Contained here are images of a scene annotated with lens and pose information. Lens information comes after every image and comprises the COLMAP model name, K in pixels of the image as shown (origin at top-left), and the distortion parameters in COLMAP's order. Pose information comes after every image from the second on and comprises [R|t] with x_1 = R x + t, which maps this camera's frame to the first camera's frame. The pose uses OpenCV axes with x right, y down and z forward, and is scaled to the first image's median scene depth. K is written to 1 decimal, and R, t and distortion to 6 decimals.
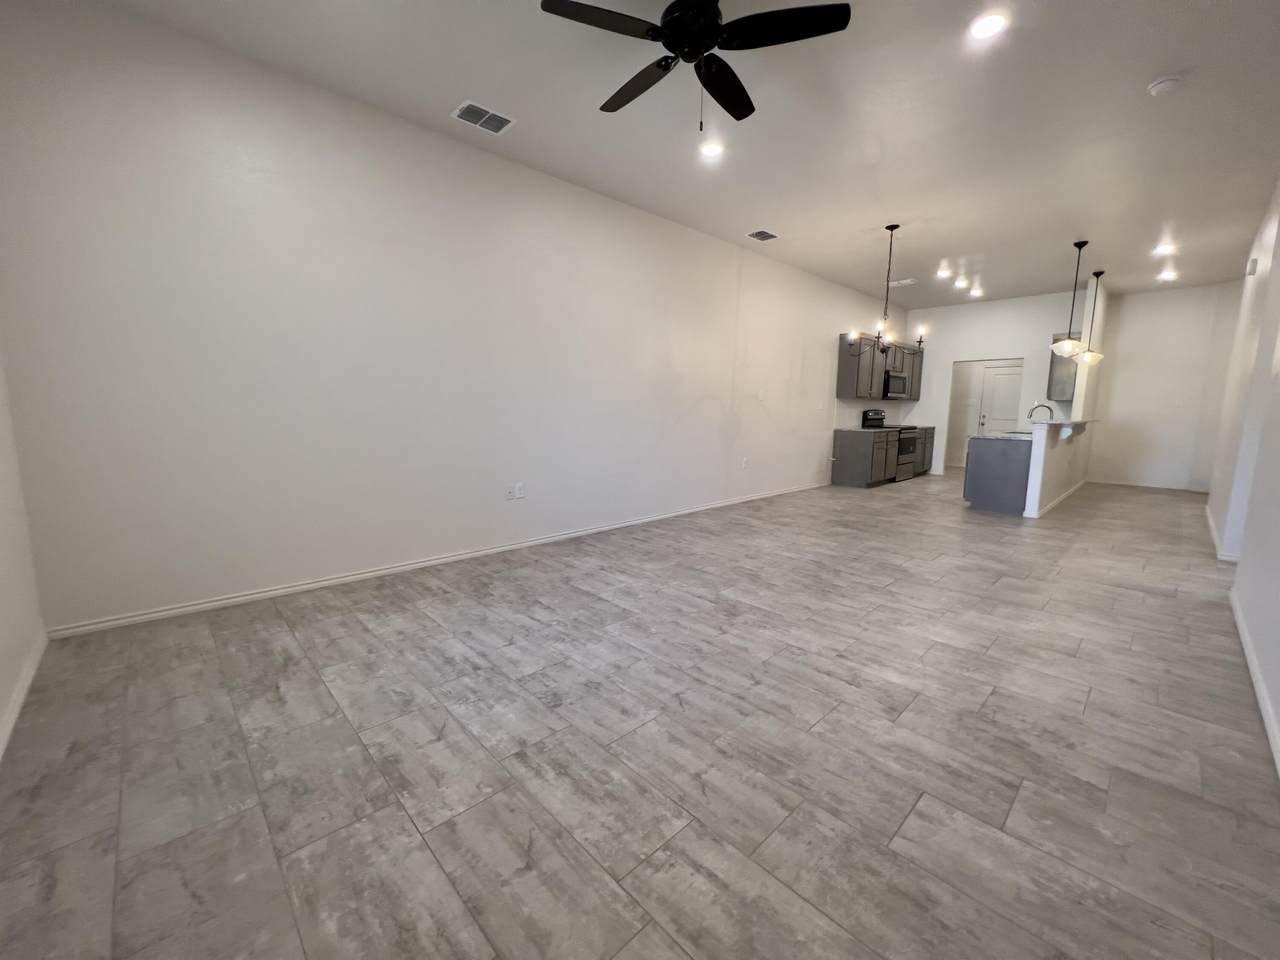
lens RADIAL K [[511.2, 0, 628.4], [0, 511.2, 475.9], [0, 0, 1]] dist [-0.001819, 0.000636]
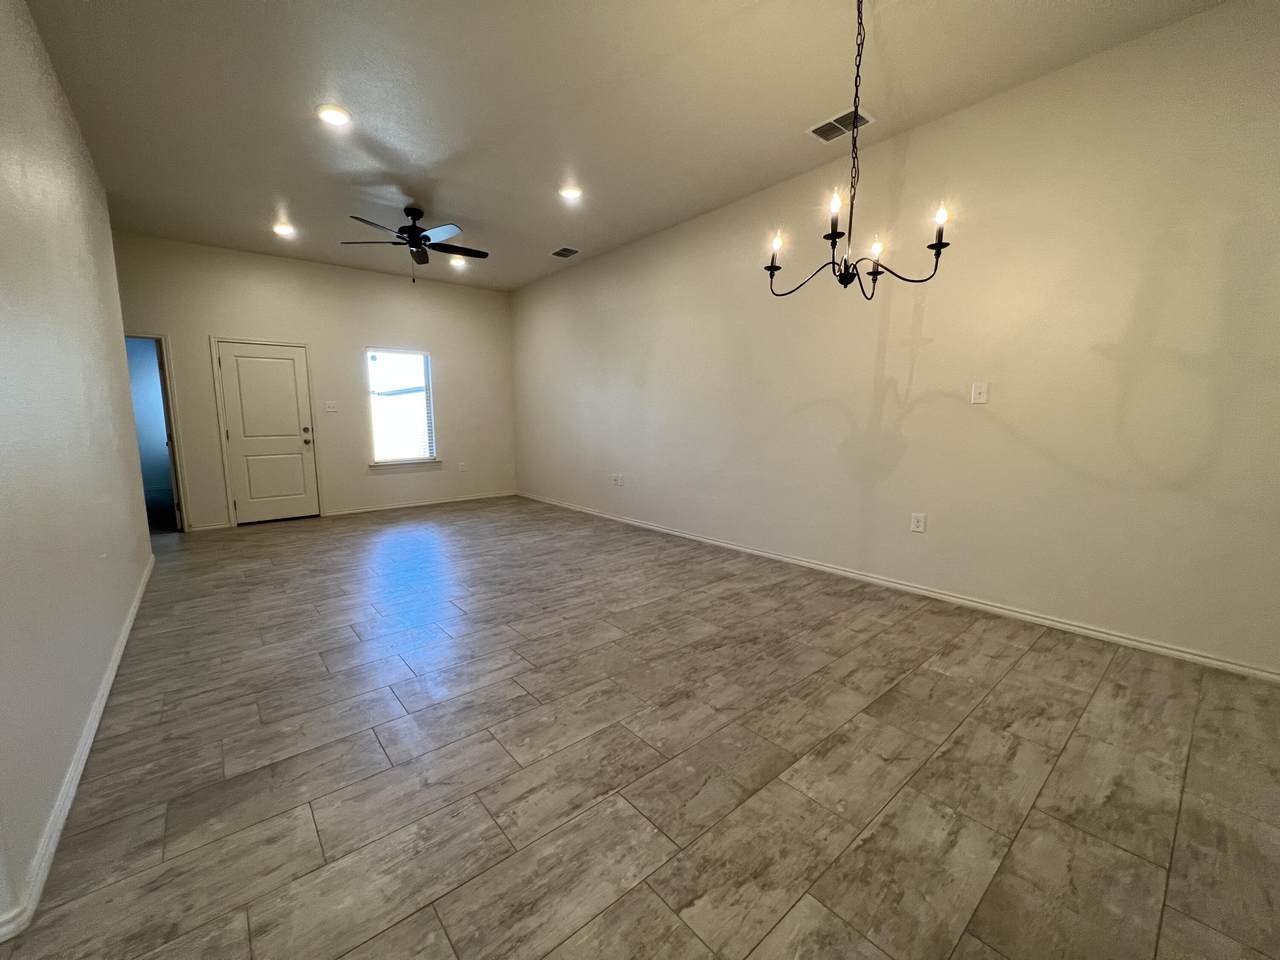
lens RADIAL K [[511.2, 0, 637.6], [0, 511.2, 472.2], [0, 0, 1]] dist [-0.001819, 0.000636]
pose [[-0.050501, 0.101288, -0.993575, 1.285739], [-0.124912, 0.986392, 0.106905, -0.161249], [0.990882, 0.129508, -0.037162, 1.216340]]
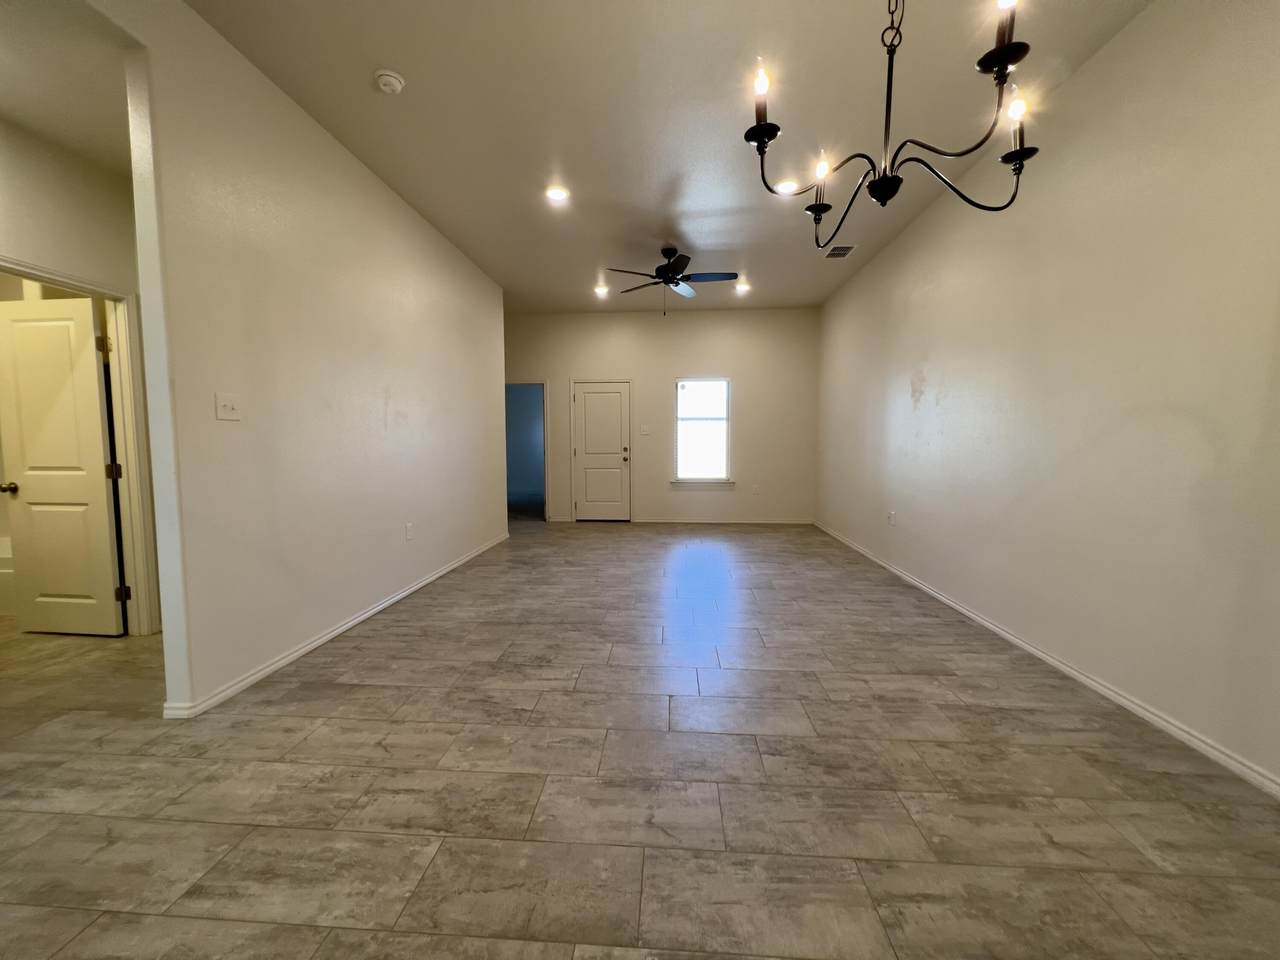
lens RADIAL K [[511.2, 0, 639.1], [0, 511.2, 475.0], [0, 0, 1]] dist [-0.001819, 0.000636]
pose [[-0.730308, 0.033752, -0.682284, 1.032942], [-0.095974, 0.983803, 0.151398, -0.195717], [0.676343, 0.176049, -0.715239, 1.555872]]
